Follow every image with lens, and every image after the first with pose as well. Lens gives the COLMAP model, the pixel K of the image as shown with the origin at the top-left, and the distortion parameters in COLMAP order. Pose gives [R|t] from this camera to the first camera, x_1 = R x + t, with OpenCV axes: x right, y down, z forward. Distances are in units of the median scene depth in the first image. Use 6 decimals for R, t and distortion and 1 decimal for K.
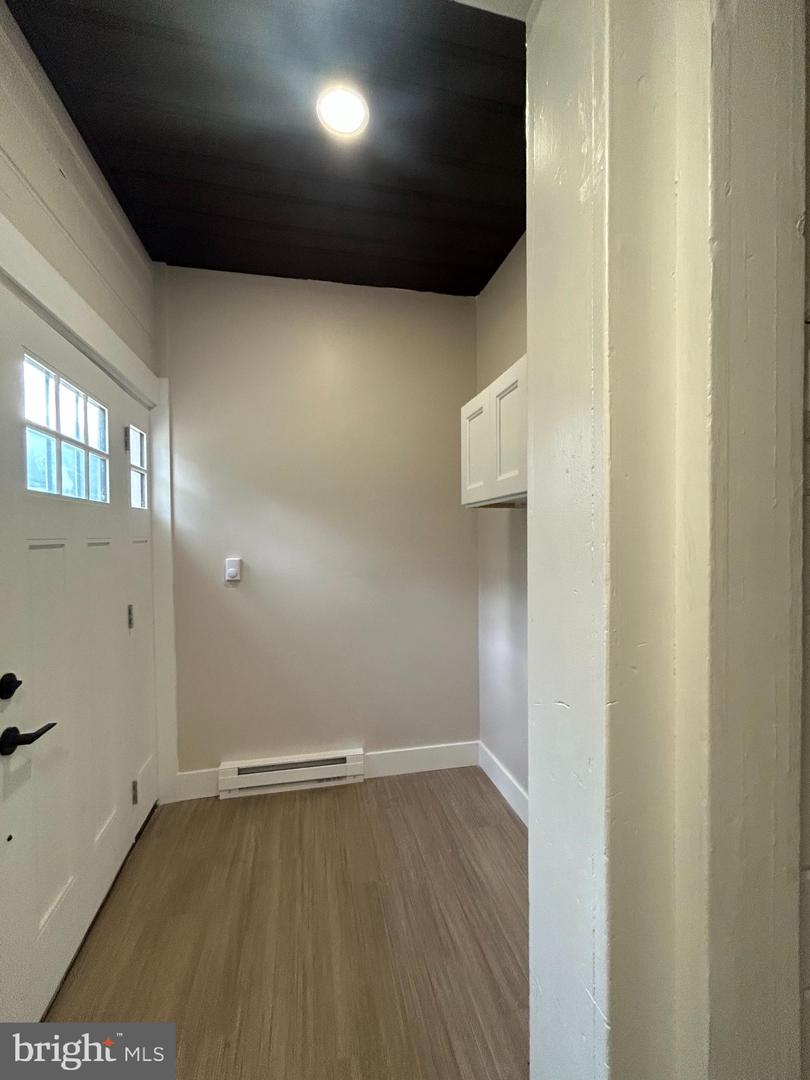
lens RADIAL K [[435.7, 0, 401.3], [0, 435.7, 541.6], [0, 0, 1]] dist [-0.000490, -0.000054]
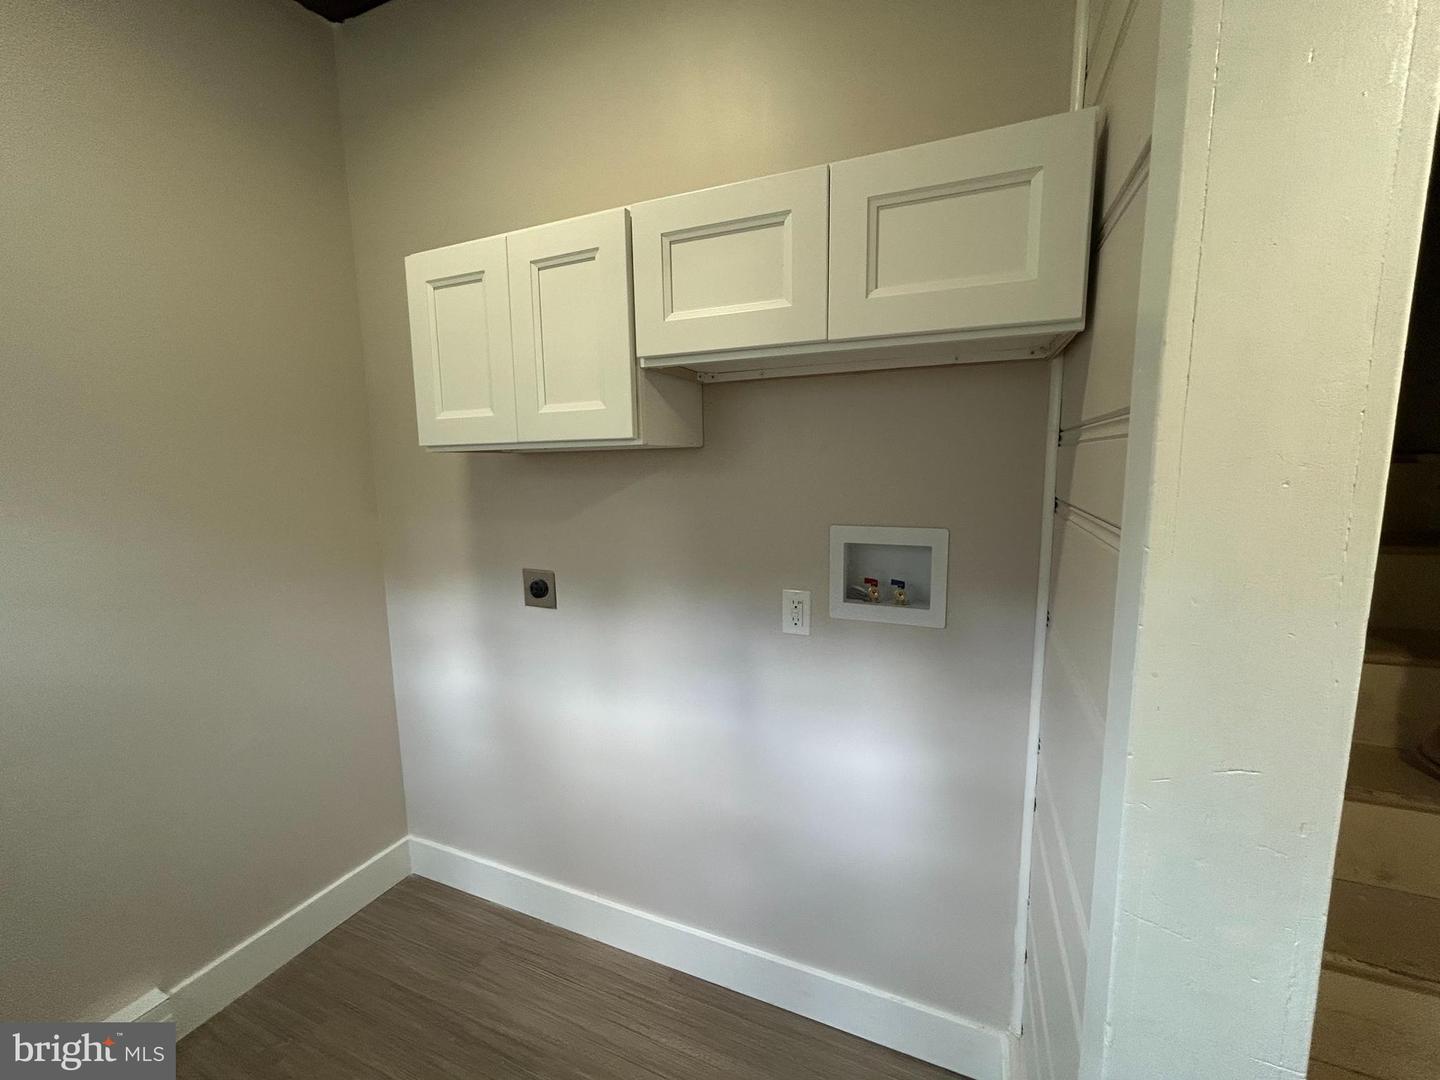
lens RADIAL K [[580.9, 0, 715.5], [0, 580.9, 542.3], [0, 0, 1]] dist [-0.000490, -0.000054]
pose [[0.590708, -0.108879, 0.799506, -0.208708], [0.019385, 0.992483, 0.120837, -0.043487], [-0.806653, -0.055881, 0.588378, 0.254749]]
